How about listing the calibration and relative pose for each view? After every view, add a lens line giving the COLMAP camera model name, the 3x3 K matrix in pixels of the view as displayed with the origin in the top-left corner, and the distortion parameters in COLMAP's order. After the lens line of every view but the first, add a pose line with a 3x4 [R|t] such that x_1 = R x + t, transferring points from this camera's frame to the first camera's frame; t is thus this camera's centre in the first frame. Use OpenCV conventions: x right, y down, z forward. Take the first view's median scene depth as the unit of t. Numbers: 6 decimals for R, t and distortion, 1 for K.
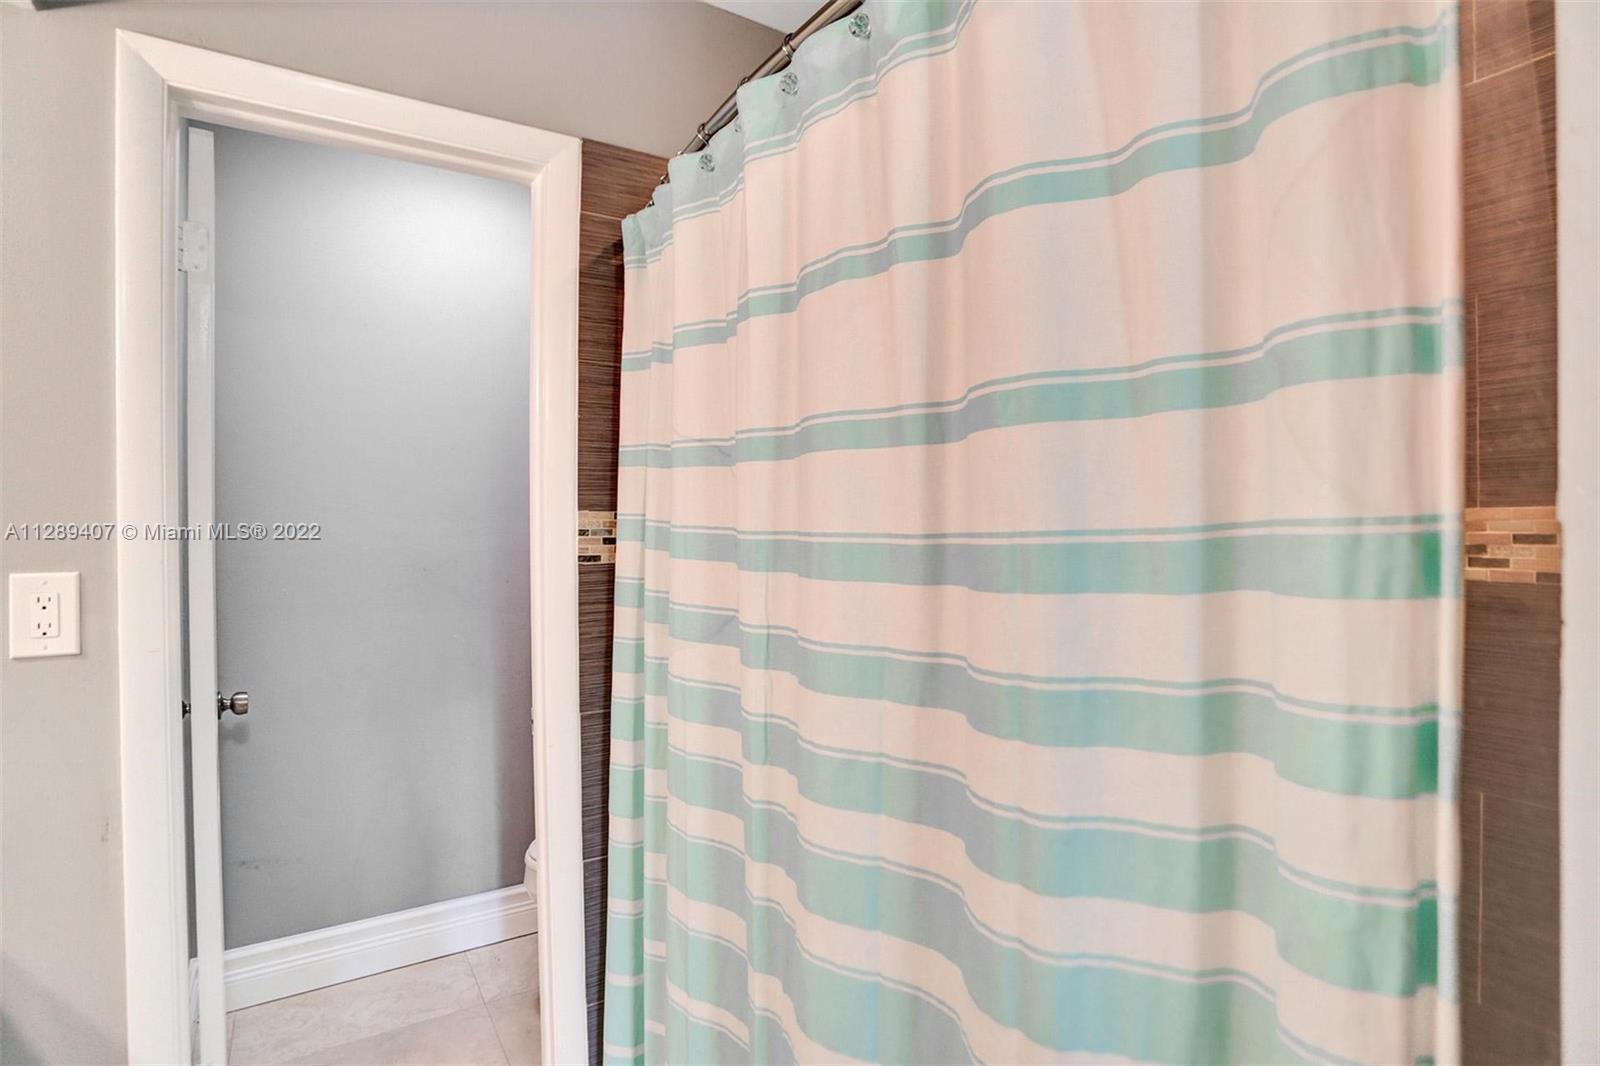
lens RADIAL K [[829.8, 0, 801.3], [0, 829.8, 526.9], [0, 0, 1]] dist [-0.051980, 0.029248]
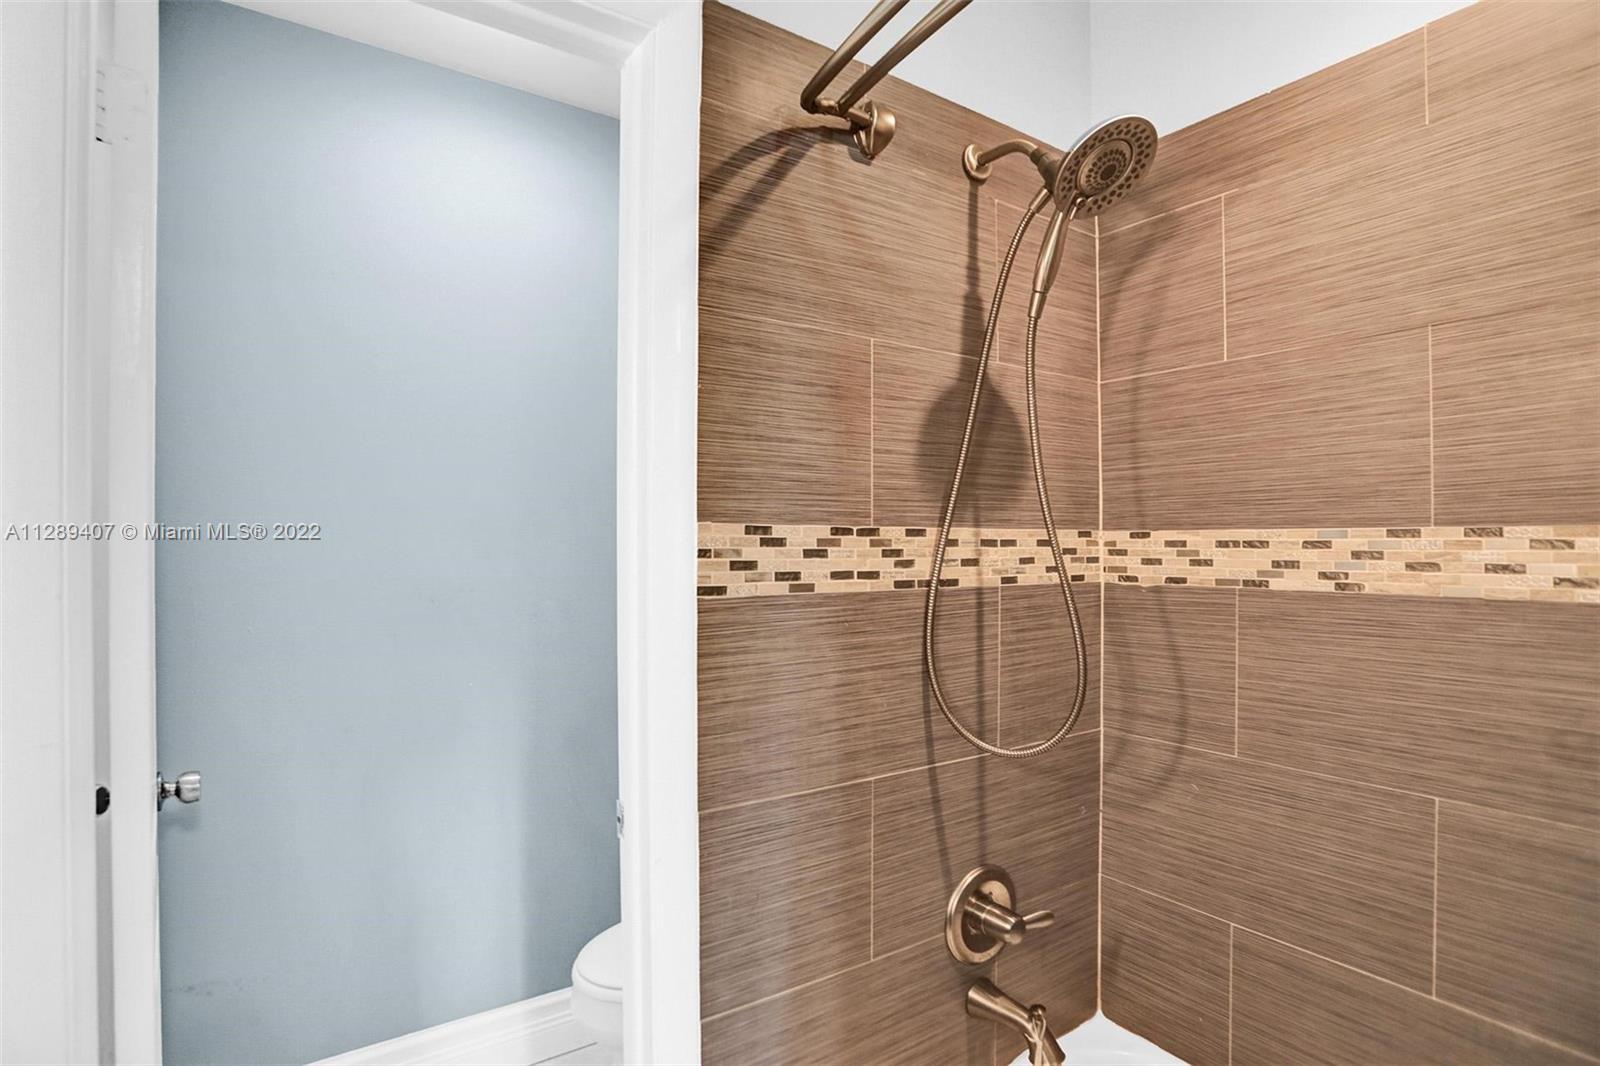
lens RADIAL K [[809.6, 0, 800.7], [0, 809.6, 539.7], [0, 0, 1]] dist [-0.048644, 0.020475]
pose [[0.998311, 0.001270, 0.058088, -0.221845], [-0.000806, 0.999968, -0.007994, 0.000589], [-0.058096, 0.007934, 0.998279, 0.313409]]
